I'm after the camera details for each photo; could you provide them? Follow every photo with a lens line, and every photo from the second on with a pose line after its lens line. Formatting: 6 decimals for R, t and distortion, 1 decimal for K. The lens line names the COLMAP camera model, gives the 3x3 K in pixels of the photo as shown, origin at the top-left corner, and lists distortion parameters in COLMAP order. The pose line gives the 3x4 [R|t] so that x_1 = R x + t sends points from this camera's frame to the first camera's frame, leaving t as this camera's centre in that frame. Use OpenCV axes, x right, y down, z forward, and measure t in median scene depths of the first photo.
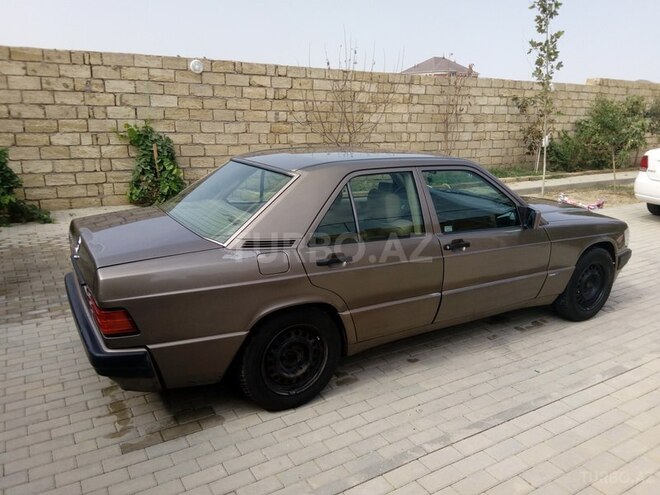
lens RADIAL K [[509.9, 0, 335.3], [0, 509.9, 254.2], [0, 0, 1]] dist [0.084287, -0.111708]
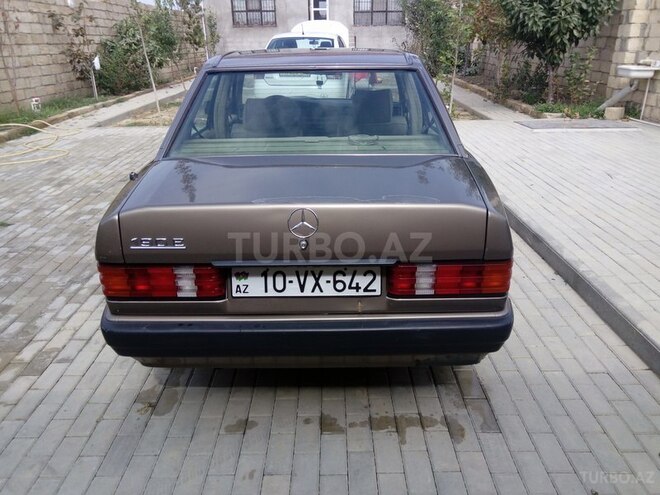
lens RADIAL K [[509.9, 0, 333.1], [0, 509.9, 251.8], [0, 0, 1]] dist [0.084287, -0.111708]
pose [[0.507249, -0.351202, 0.786991, -0.311091], [0.255844, 0.933394, 0.251634, -0.040145], [-0.822947, 0.073705, 0.563316, 0.216775]]
